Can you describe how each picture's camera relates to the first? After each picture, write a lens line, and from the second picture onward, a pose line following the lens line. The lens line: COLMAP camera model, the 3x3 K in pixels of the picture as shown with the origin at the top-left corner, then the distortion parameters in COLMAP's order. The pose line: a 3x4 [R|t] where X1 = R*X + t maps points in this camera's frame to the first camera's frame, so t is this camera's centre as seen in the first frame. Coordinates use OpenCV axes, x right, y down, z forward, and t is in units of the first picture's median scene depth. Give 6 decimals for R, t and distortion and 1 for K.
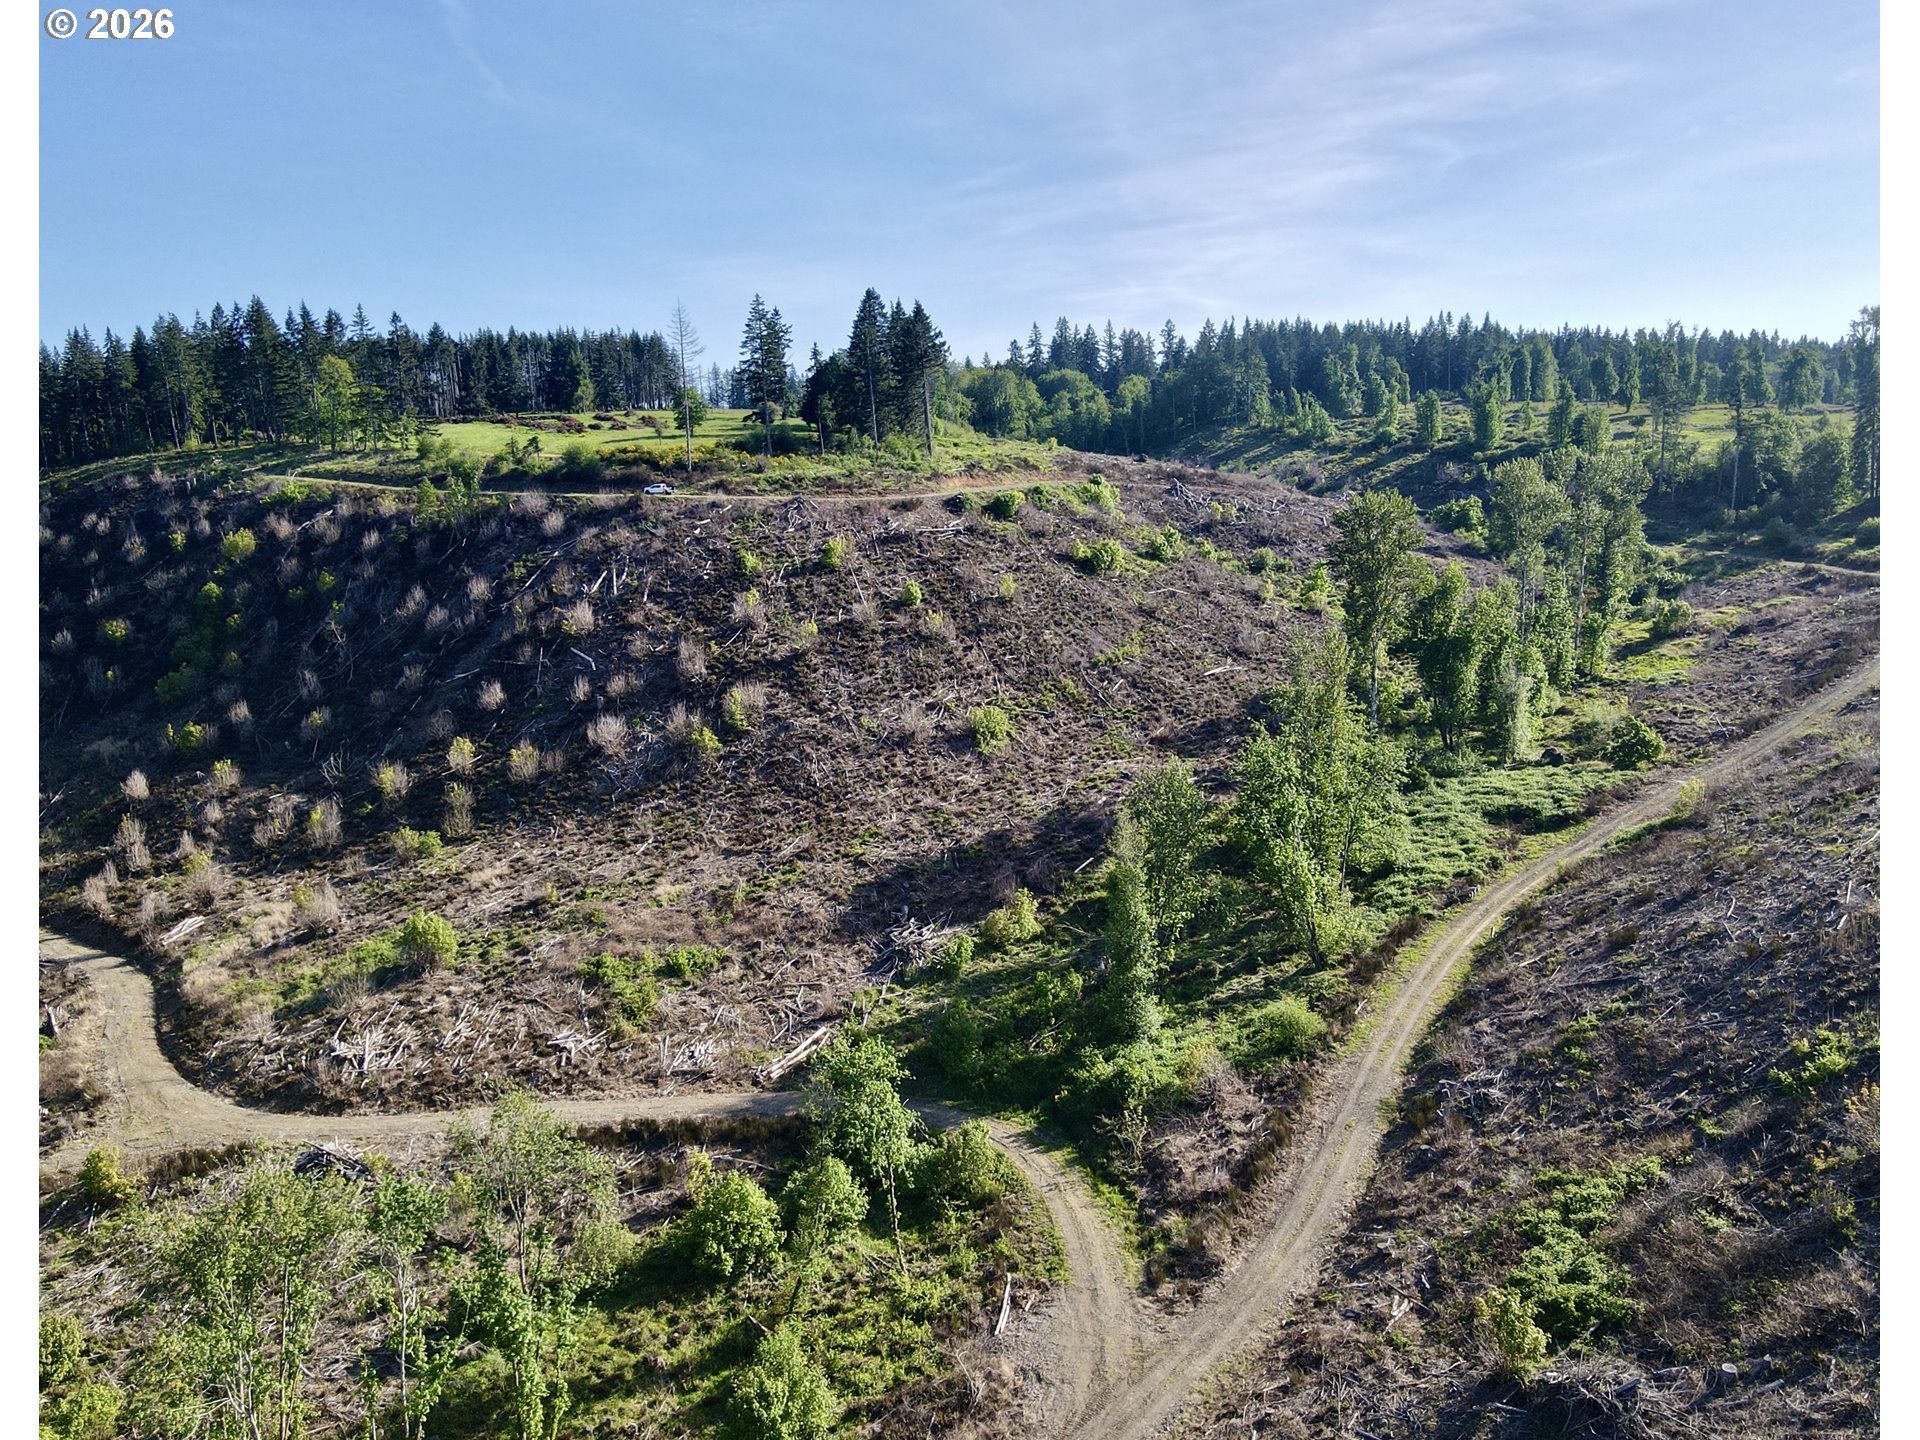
lens RADIAL K [[1590.4, 0, 932.8], [0, 1590.4, 722.7], [0, 0, 1]] dist [0.007281, 0.006963]
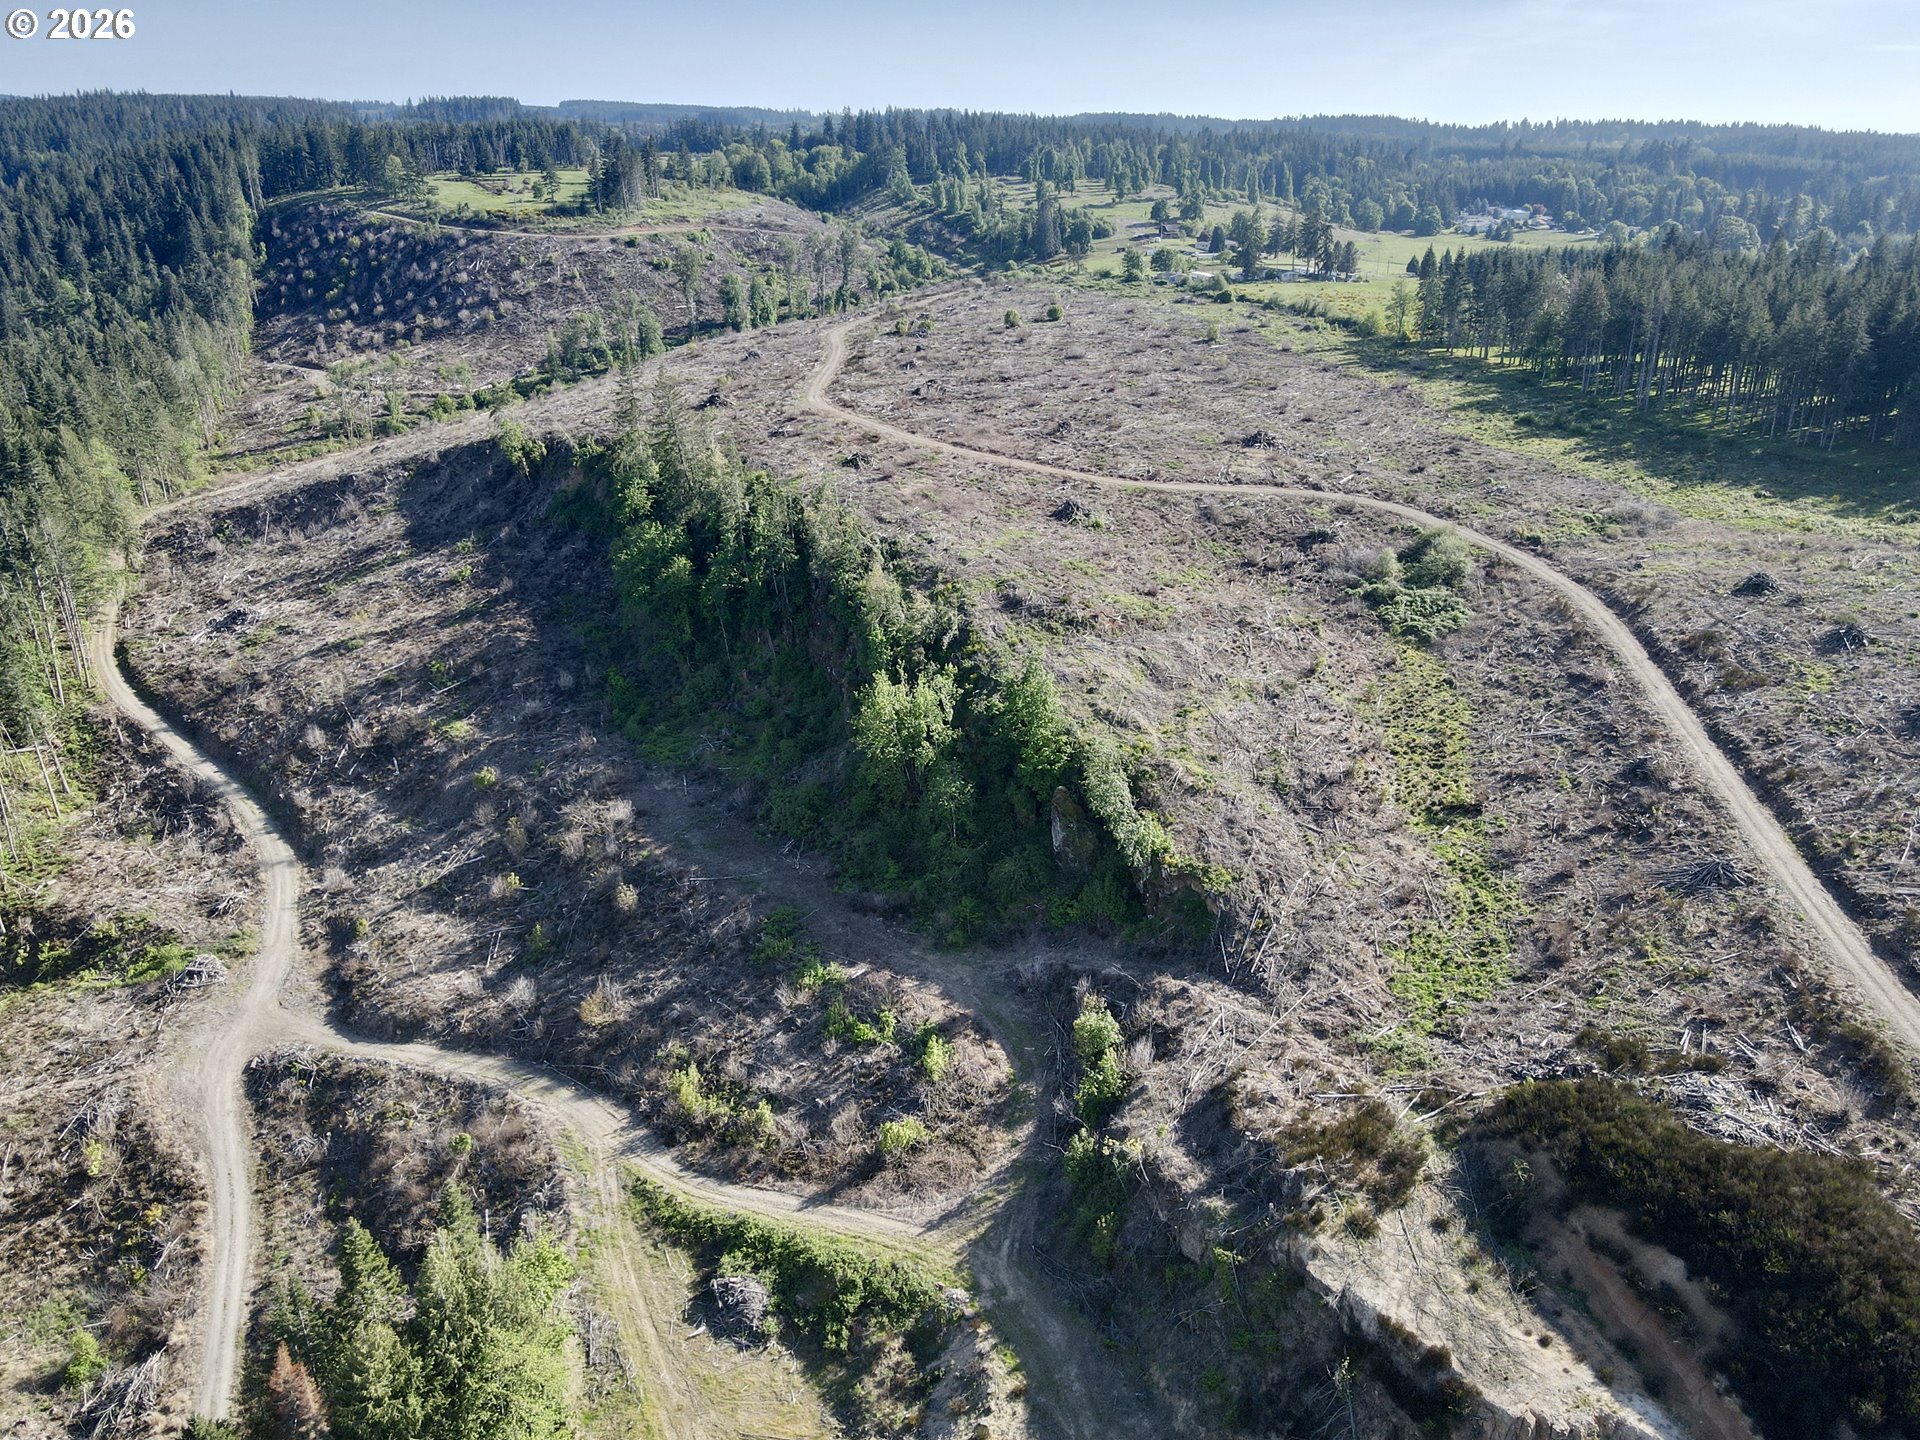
lens RADIAL K [[1412.6, 0, 960.0], [0, 1412.6, 720.0], [0, 0, 1]] dist [0.014748, 0.008676]
pose [[0.997800, 0.054961, -0.037077, 0.852245], [-0.045354, 0.973778, 0.222935, 0.107601], [0.048358, -0.220763, 0.974128, -1.732118]]
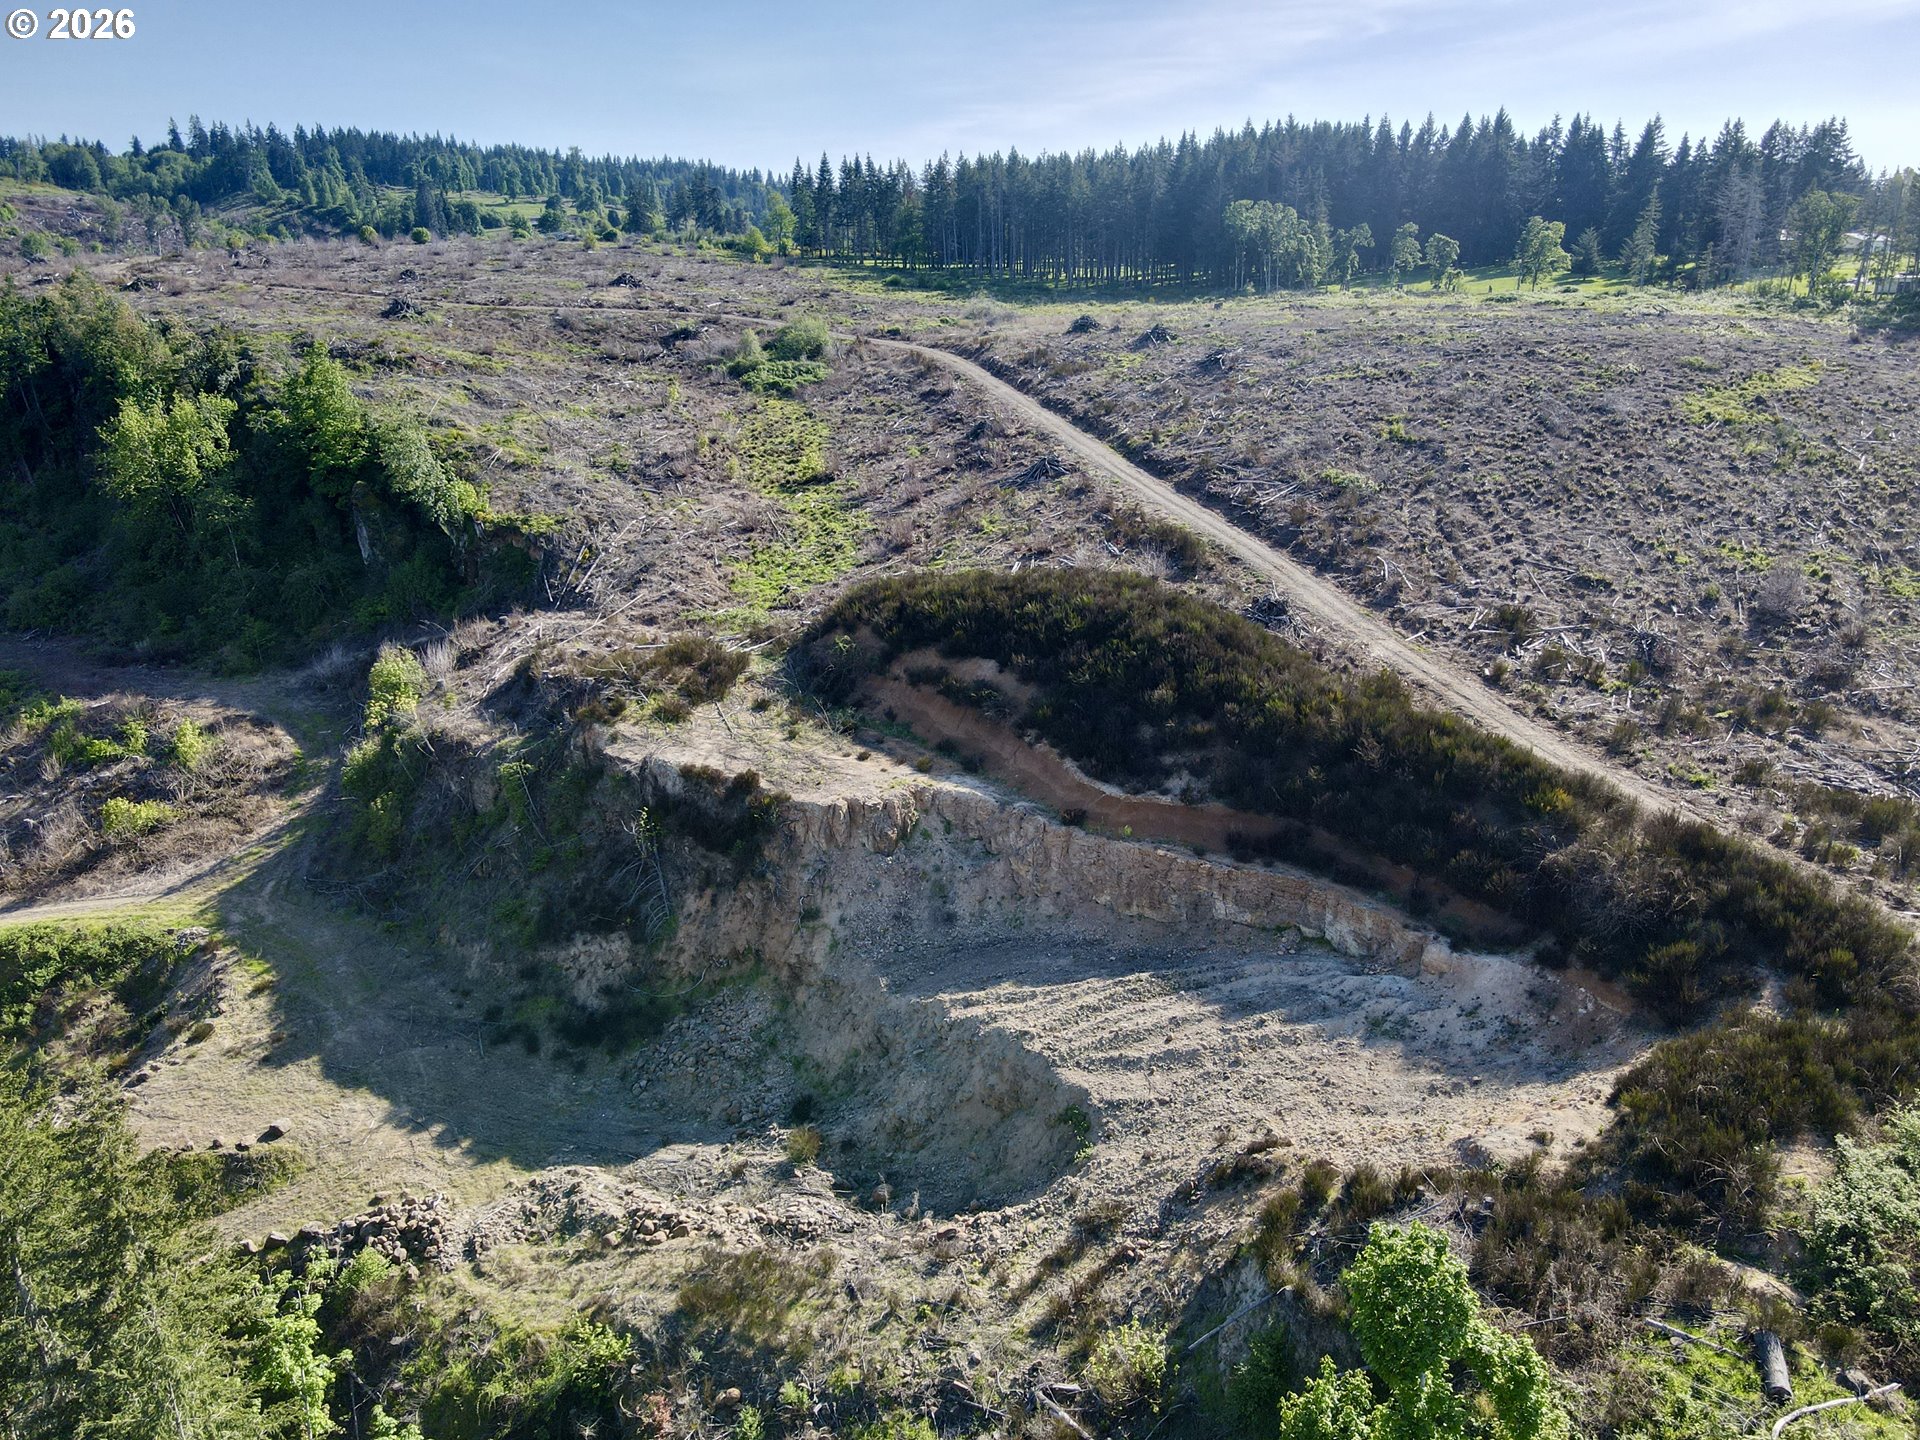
lens RADIAL K [[1412.6, 0, 960.0], [0, 1412.6, 720.0], [0, 0, 1]] dist [0.014748, 0.008676]
pose [[0.952945, -0.063975, 0.296315, 0.981787], [0.025634, 0.990983, 0.131515, 0.437453], [-0.302057, -0.117731, 0.945992, -1.706281]]
